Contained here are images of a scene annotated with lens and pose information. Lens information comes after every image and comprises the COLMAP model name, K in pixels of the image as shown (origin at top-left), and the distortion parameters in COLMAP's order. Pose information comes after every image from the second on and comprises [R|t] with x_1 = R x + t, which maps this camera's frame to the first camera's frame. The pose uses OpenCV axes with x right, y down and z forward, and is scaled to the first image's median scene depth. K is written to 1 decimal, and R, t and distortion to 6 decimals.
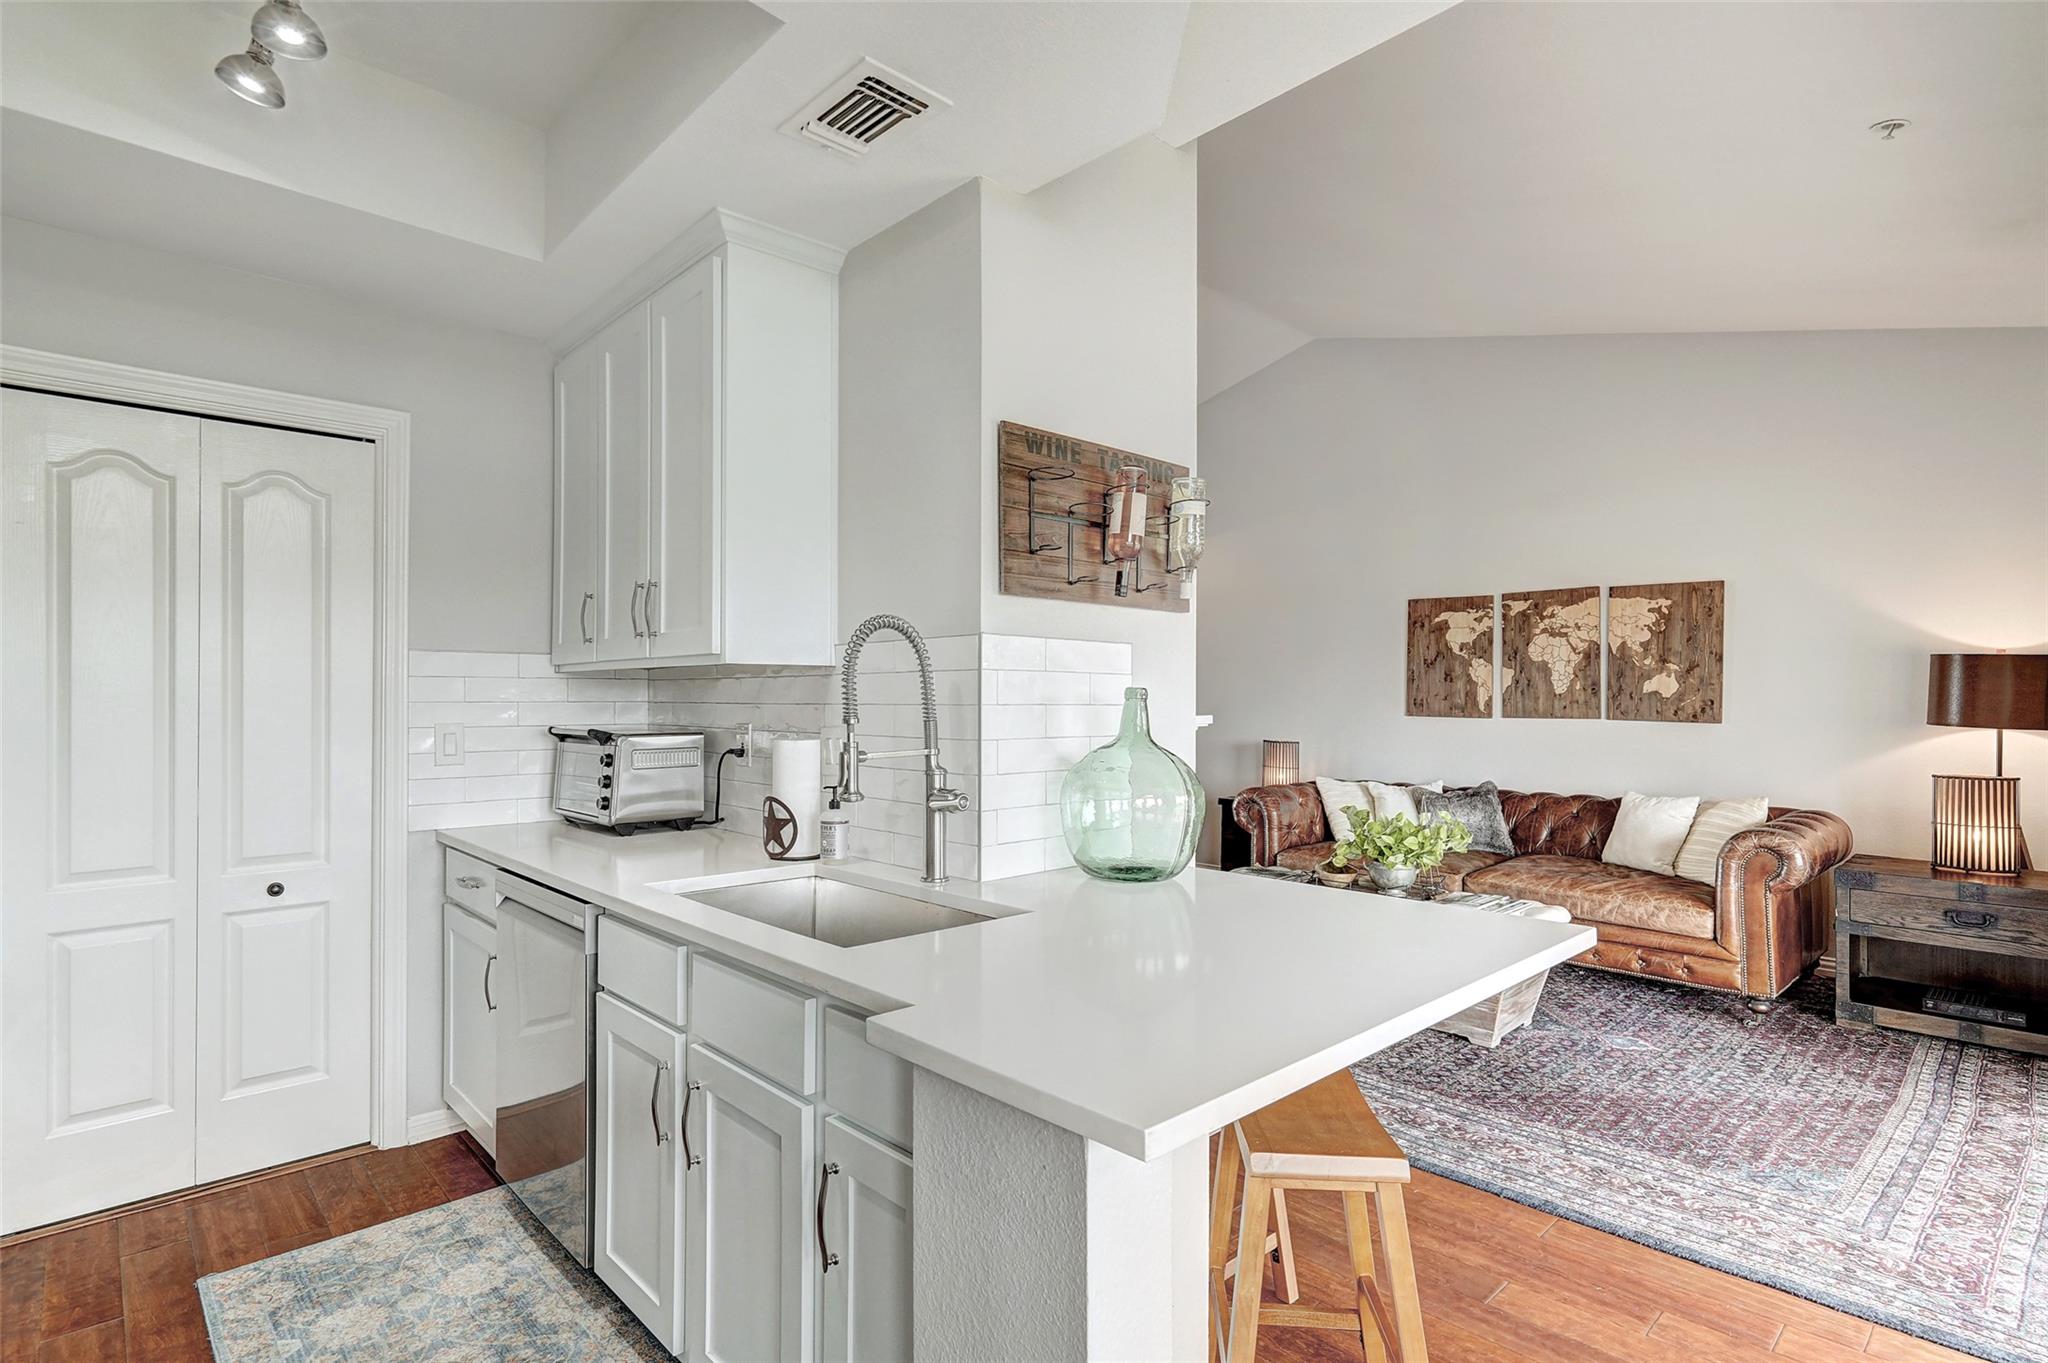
lens RADIAL K [[982.0, 0, 1032.1], [0, 982.0, 693.3], [0, 0, 1]] dist [-0.016180, 0.006342]
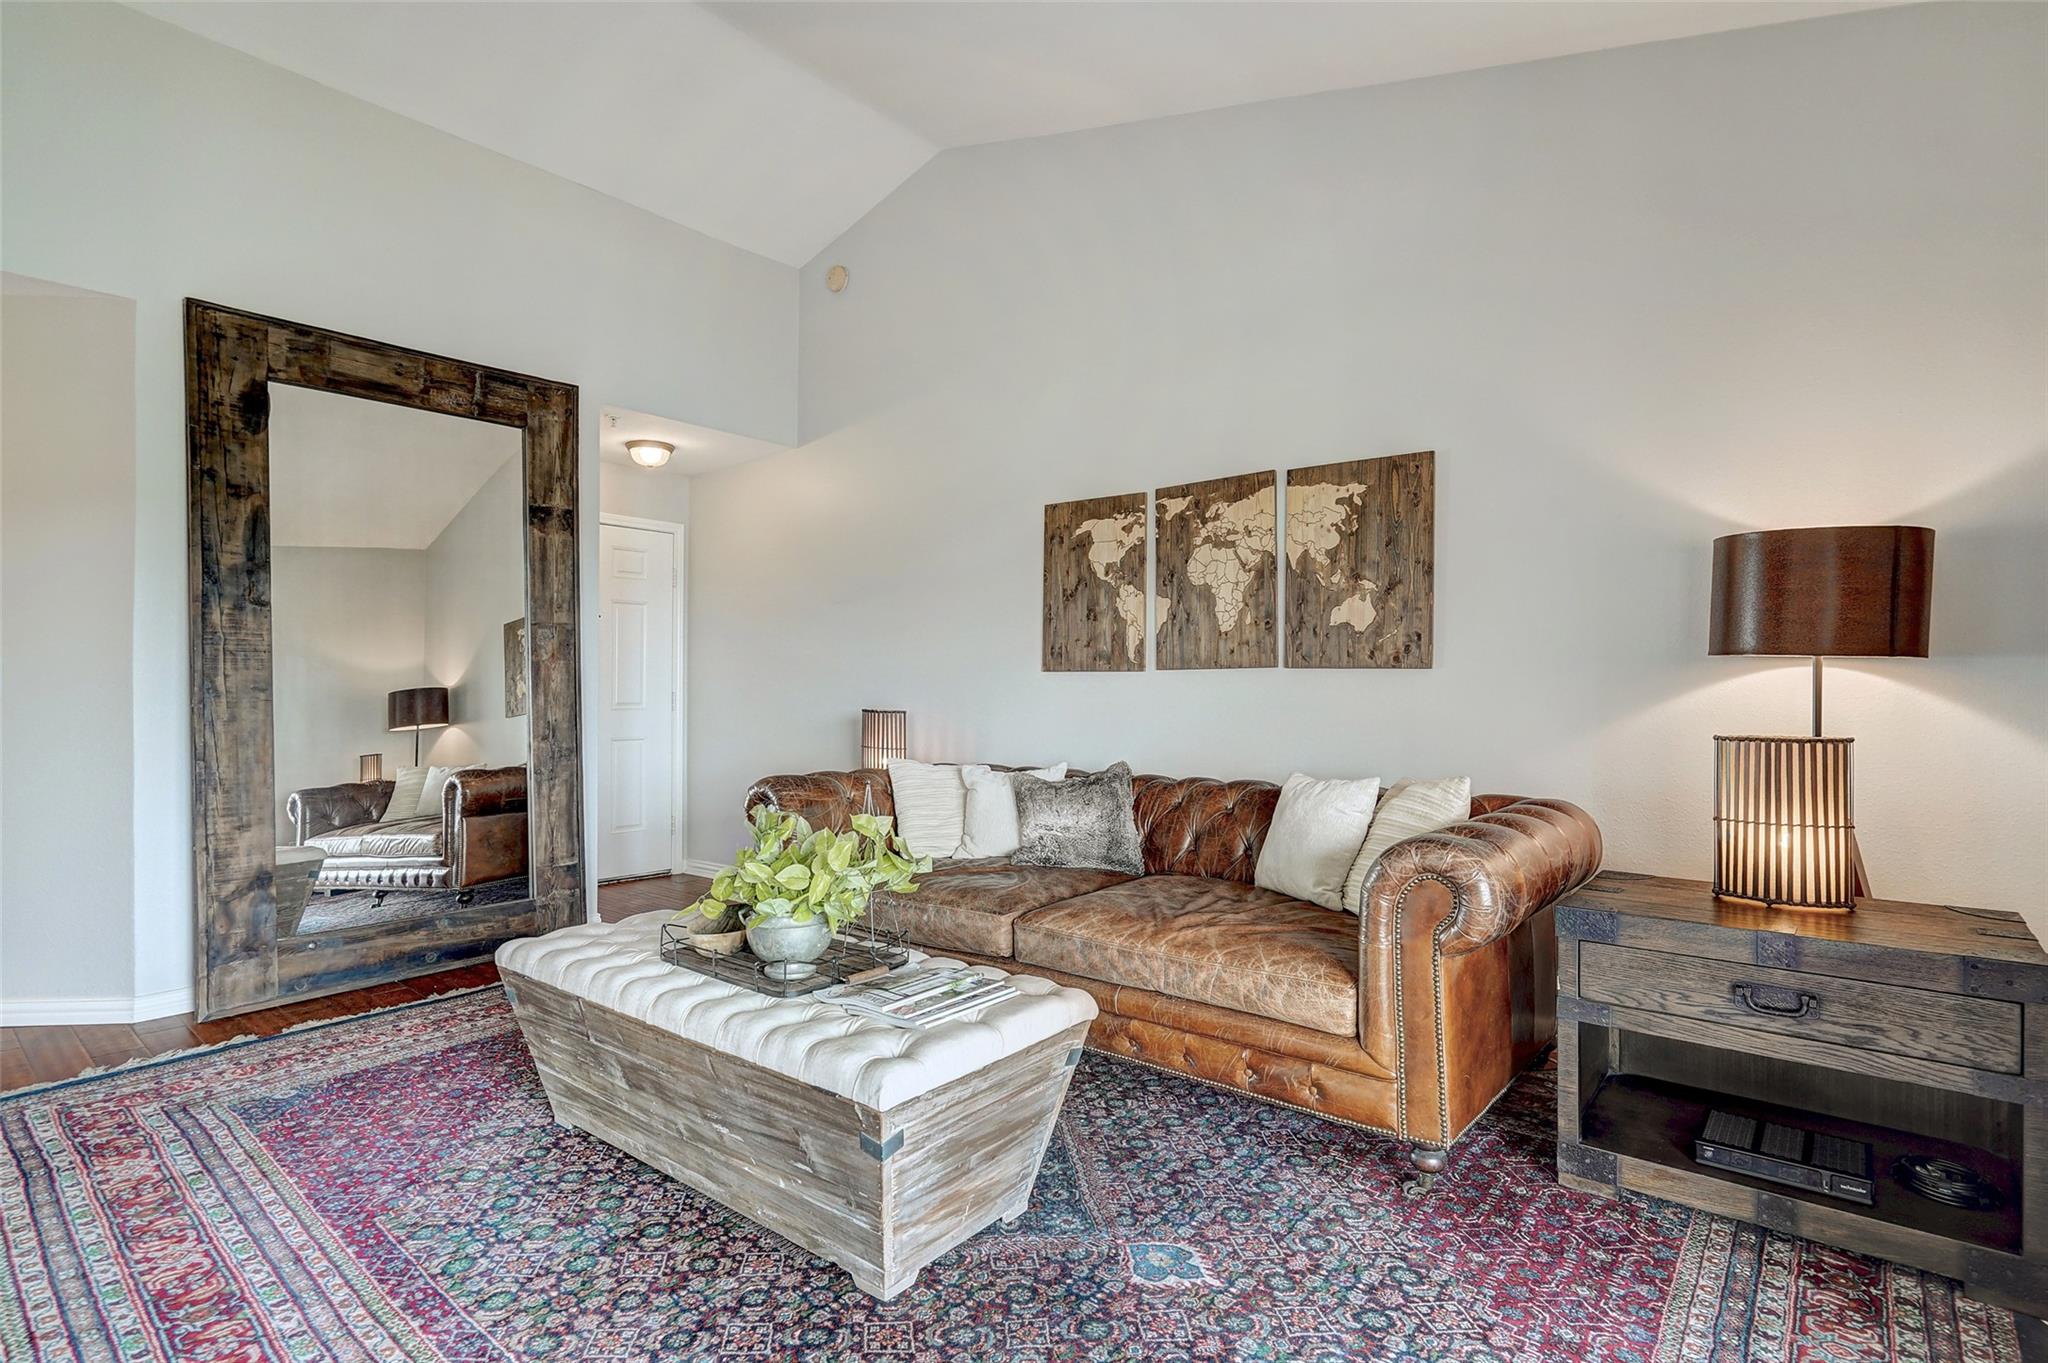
lens RADIAL K [[982.0, 0, 1039.5], [0, 982.0, 690.2], [0, 0, 1]] dist [-0.016180, 0.006342]
pose [[0.992229, -0.004915, 0.124328, 0.353220], [0.004563, 0.999985, 0.003120, 0.041404], [-0.124342, -0.002528, 0.992236, 0.368365]]
